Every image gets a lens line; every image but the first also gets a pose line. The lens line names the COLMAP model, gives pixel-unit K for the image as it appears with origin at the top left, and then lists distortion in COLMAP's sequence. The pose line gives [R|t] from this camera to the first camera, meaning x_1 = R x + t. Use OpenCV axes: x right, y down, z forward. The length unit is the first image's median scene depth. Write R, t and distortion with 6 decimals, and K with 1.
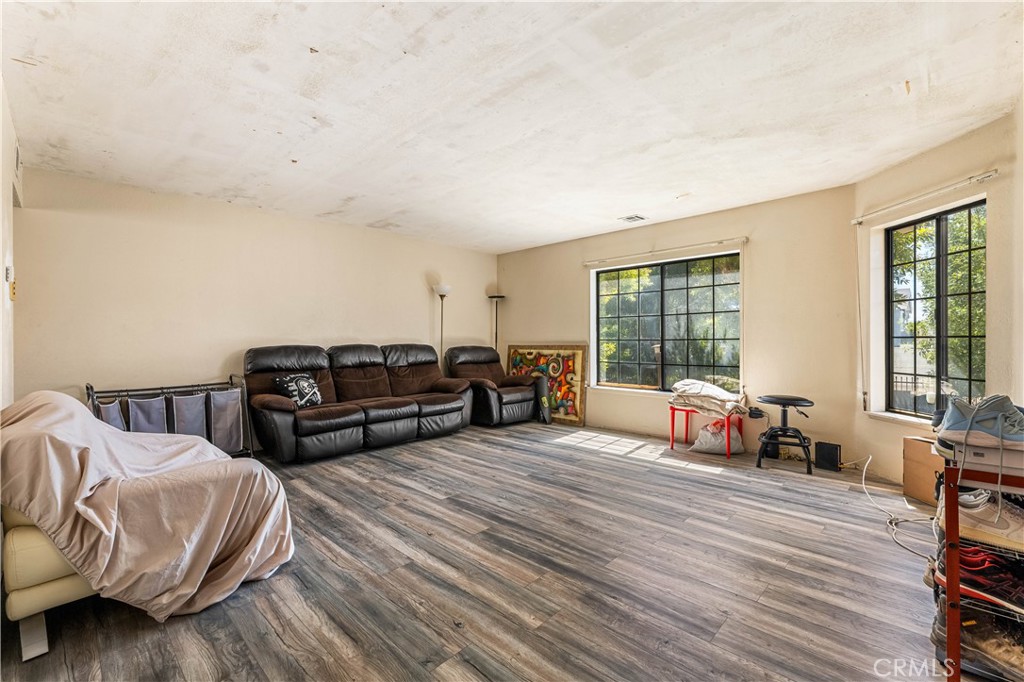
lens RADIAL K [[420.5, 0, 528.1], [0, 420.5, 343.5], [0, 0, 1]] dist [-0.001781, -0.000240]
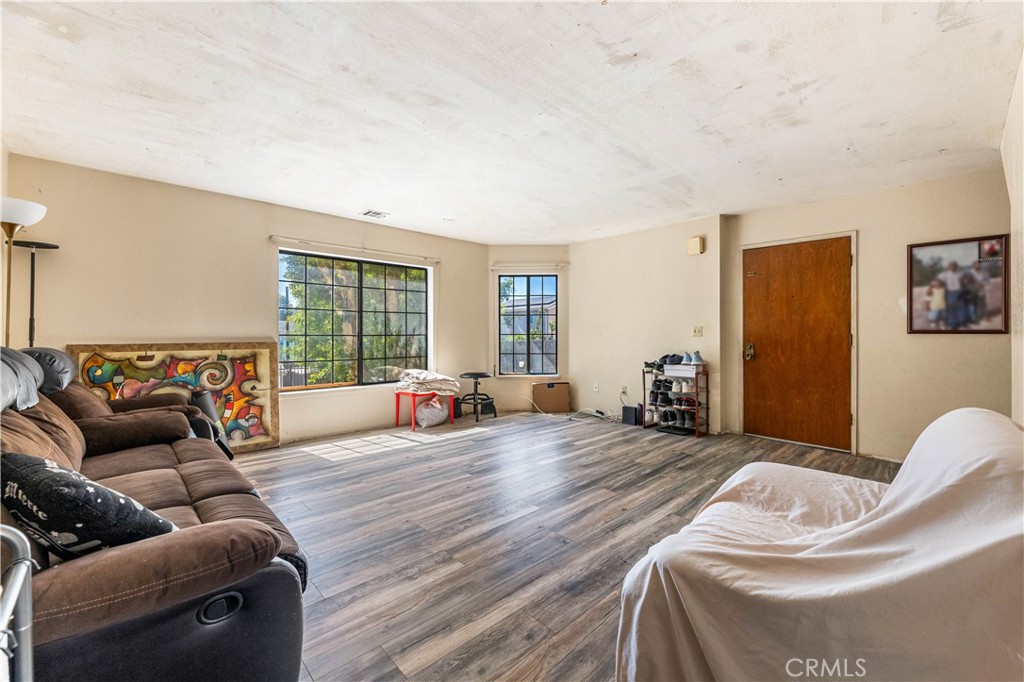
lens RADIAL K [[422.1, 0, 472.2], [0, 422.1, 335.4], [0, 0, 1]] dist [-0.000295, -0.000024]
pose [[0.116929, 0.003005, 0.993136, -0.837037], [0.007610, 0.999963, -0.003922, -0.003041], [-0.993111, 0.008016, 0.116902, 0.761515]]
